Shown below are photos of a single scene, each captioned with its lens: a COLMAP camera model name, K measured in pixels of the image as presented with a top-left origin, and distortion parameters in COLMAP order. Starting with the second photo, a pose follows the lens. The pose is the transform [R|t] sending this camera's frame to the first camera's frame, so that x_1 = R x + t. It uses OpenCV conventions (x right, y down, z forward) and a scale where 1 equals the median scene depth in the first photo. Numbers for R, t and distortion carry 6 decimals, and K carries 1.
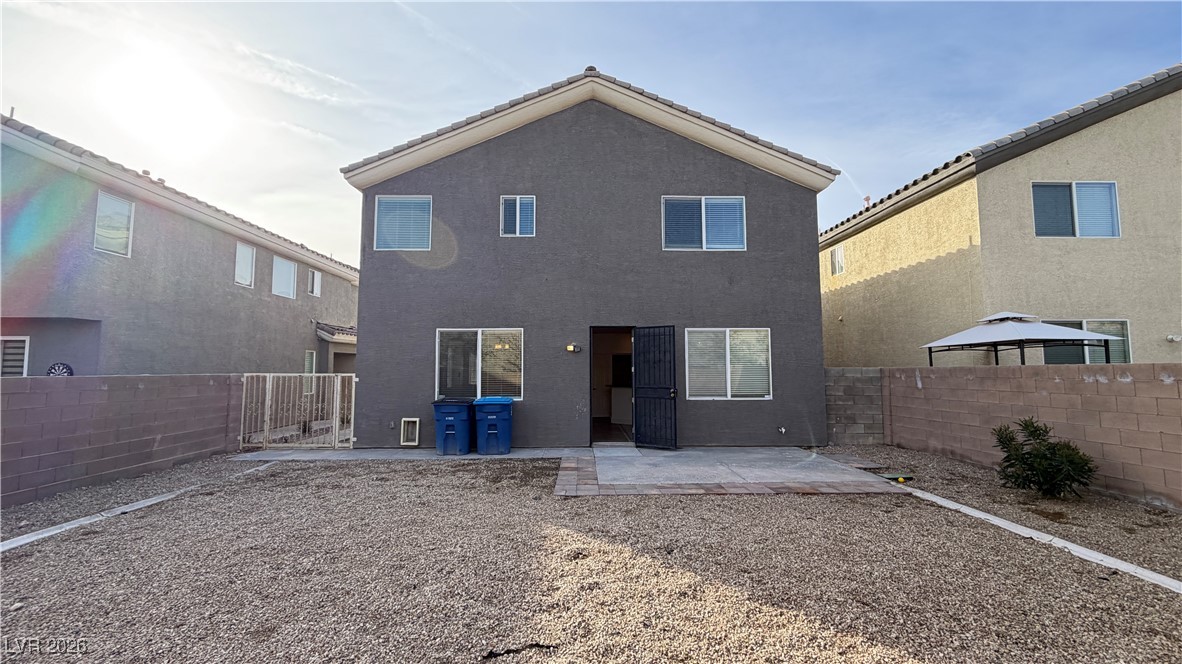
lens RADIAL K [[469.1, 0, 587.8], [0, 469.1, 334.6], [0, 0, 1]] dist [-0.002361, -0.000283]
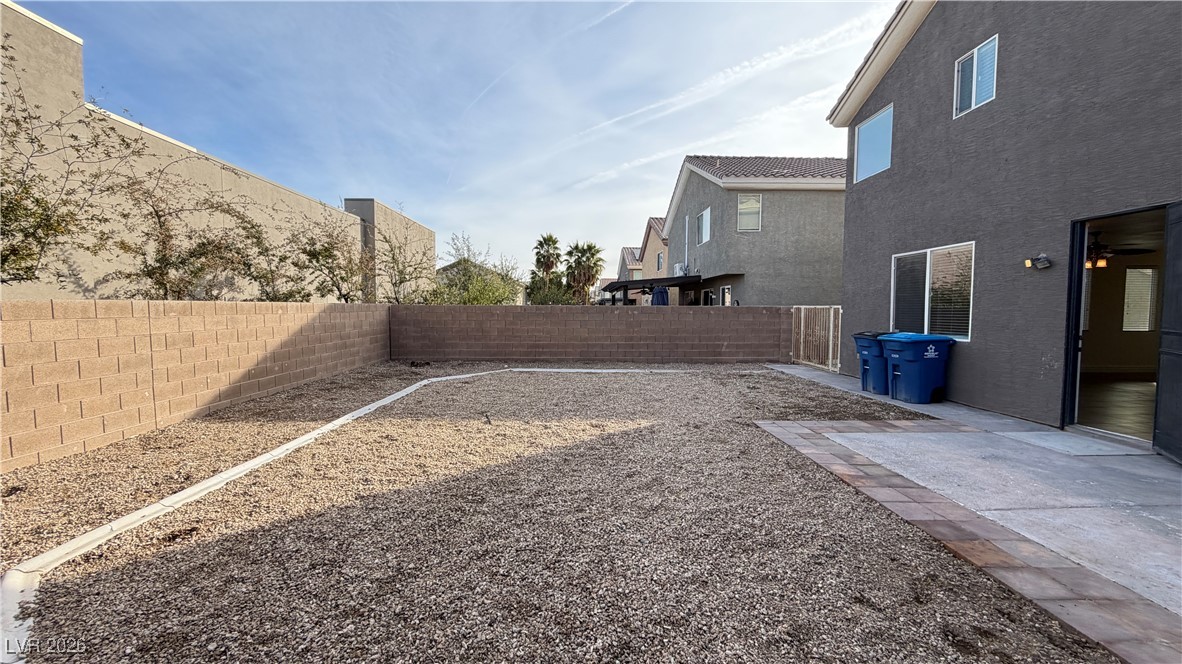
lens RADIAL K [[469.1, 0, 587.8], [0, 469.1, 334.6], [0, 0, 1]] dist [-0.002361, -0.000283]
pose [[-0.000788, 0.058714, -0.998275, 0.582767], [0.072322, 0.995664, 0.058504, 0.044029], [0.997381, -0.072151, -0.005031, 0.415706]]
